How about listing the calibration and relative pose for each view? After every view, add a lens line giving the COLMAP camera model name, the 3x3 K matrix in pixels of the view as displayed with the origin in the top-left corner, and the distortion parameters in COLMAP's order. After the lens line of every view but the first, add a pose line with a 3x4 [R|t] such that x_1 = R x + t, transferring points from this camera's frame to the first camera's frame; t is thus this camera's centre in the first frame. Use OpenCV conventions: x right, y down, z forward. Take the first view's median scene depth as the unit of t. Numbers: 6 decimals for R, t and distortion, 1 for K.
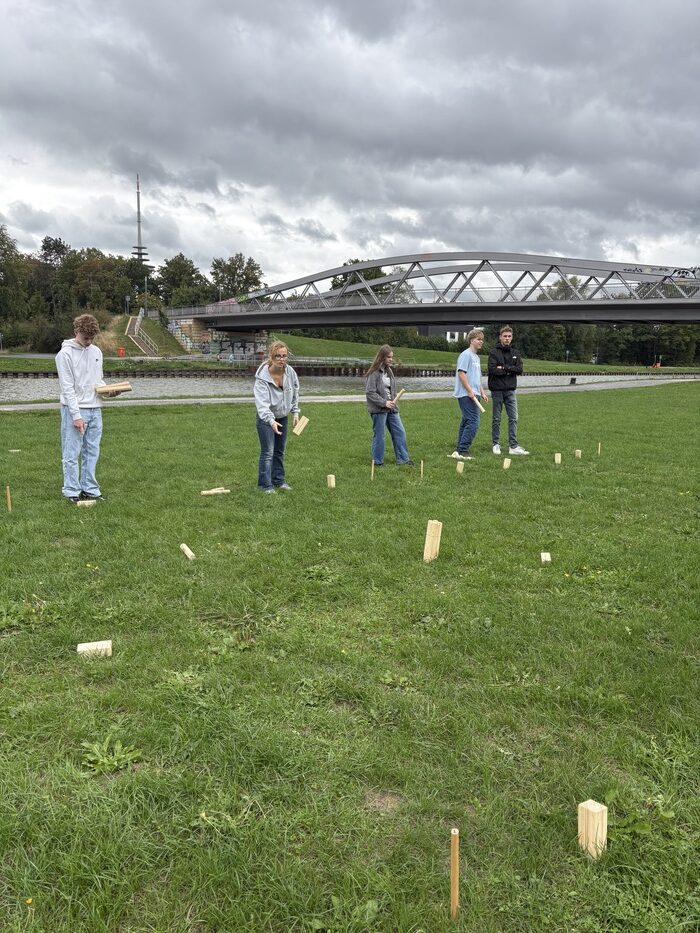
lens RADIAL K [[716.9, 0, 346.2], [0, 716.9, 462.9], [0, 0, 1]] dist [0.063244, -0.006989]
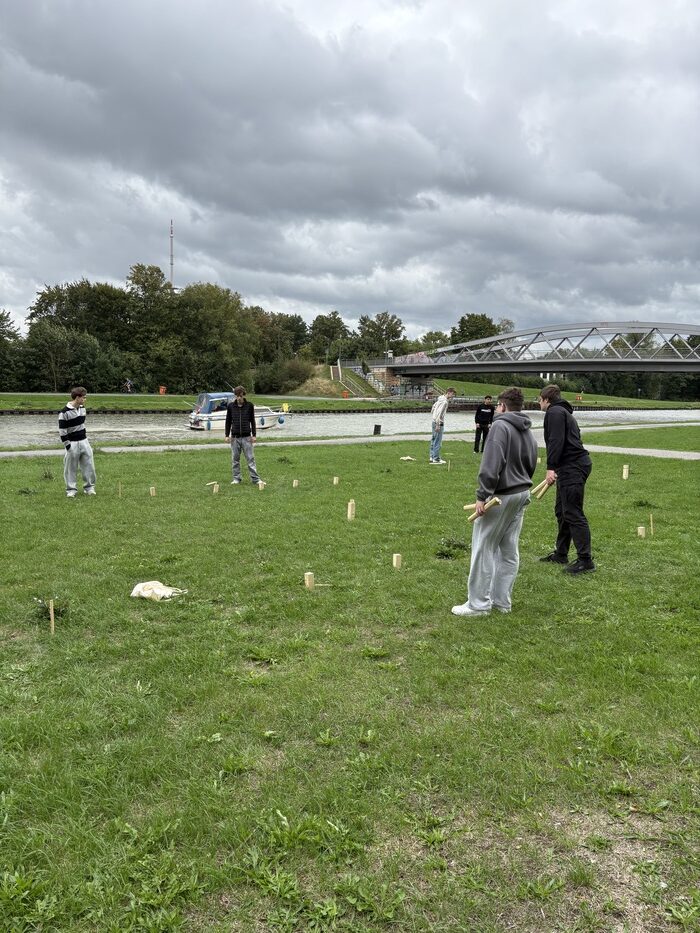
lens RADIAL K [[716.9, 0, 352.1], [0, 716.9, 465.3], [0, 0, 1]] dist [0.063244, -0.006989]
pose [[0.999881, -0.002660, -0.015201, -0.255238], [0.001951, 0.998918, -0.046467, 0.033562], [0.015308, 0.046432, 0.998804, -0.275422]]
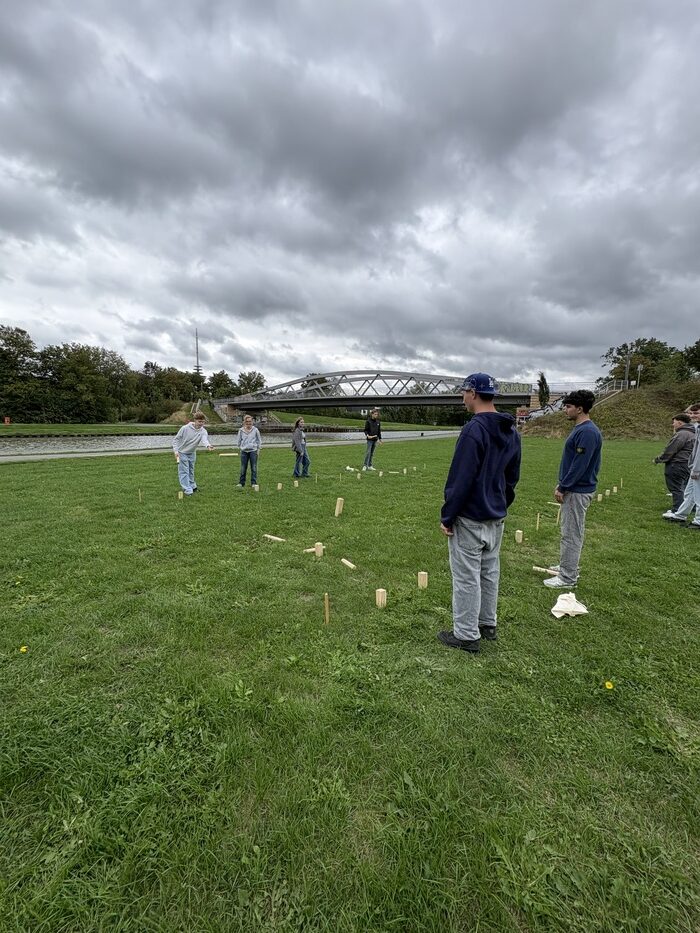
lens RADIAL K [[377.5, 0, 351.0], [0, 377.5, 465.5], [0, 0, 1]] dist [-0.000087, -0.000010]
pose [[0.994275, -0.022748, 0.104404, 0.003113], [0.026248, 0.999134, -0.032273, 0.001481], [-0.103579, 0.034829, 0.994011, -0.015259]]
